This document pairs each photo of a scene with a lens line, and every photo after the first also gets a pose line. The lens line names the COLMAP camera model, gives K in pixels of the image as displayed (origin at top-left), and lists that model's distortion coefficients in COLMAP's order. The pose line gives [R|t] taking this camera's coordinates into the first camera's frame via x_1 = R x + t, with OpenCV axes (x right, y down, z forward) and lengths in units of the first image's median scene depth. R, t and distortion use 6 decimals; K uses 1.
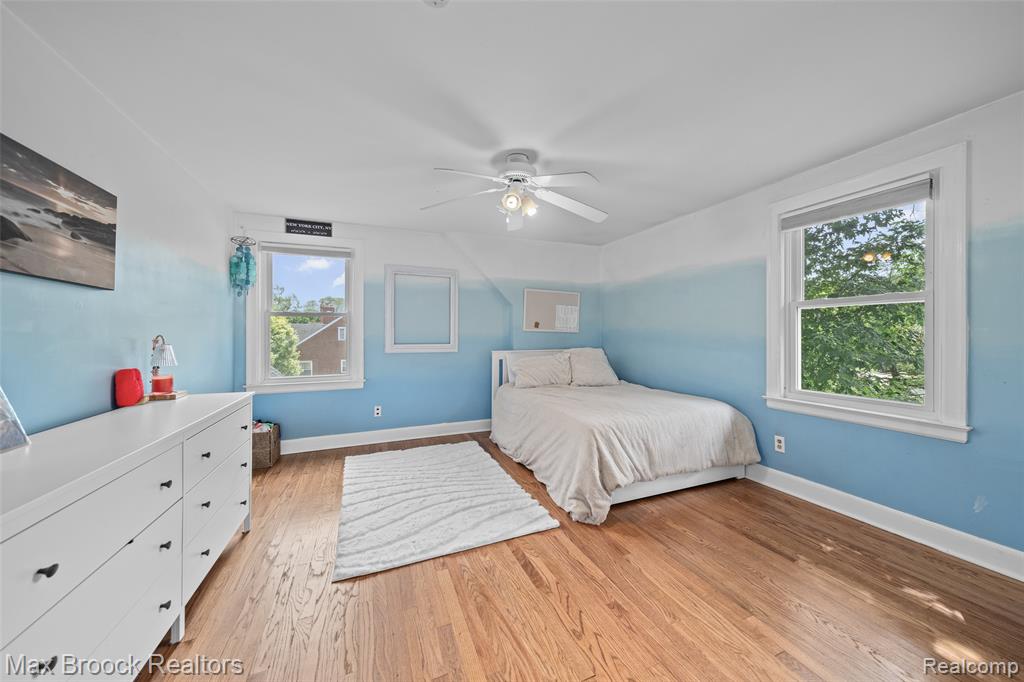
lens RADIAL K [[355.6, 0, 515.1], [0, 355.6, 337.2], [0, 0, 1]] dist [-0.004554, 0.000004]
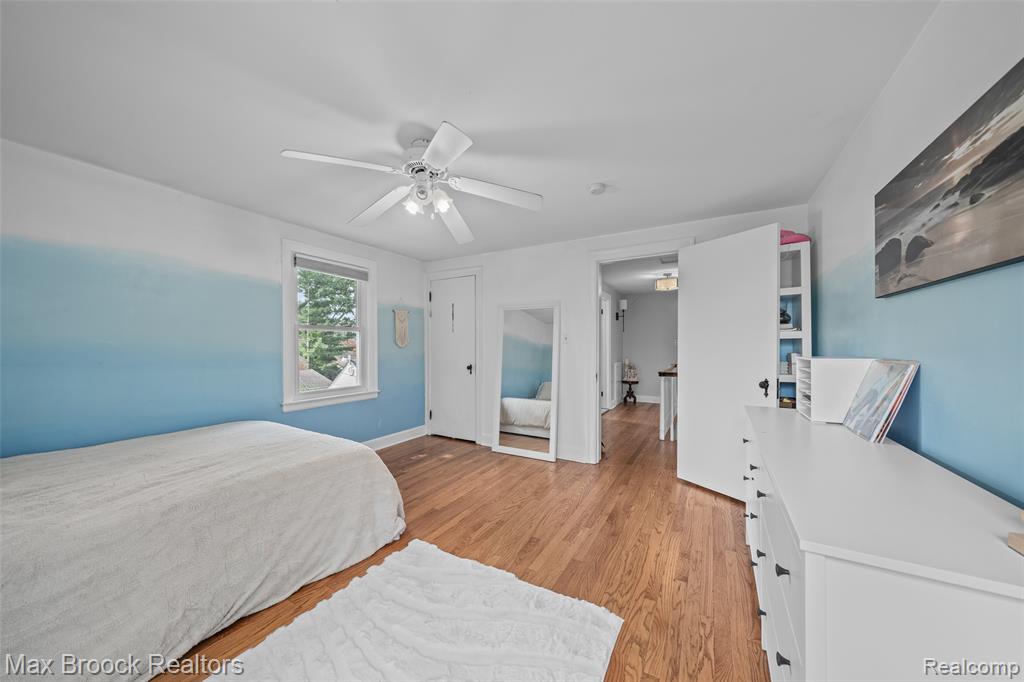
lens RADIAL K [[355.6, 0, 513.2], [0, 355.6, 344.5], [0, 0, 1]] dist [-0.004554, 0.000004]
pose [[-0.620313, 0.008846, 0.784305, -1.014946], [0.007631, 0.999957, -0.005243, -0.018947], [-0.784317, 0.002732, -0.620354, 1.708408]]
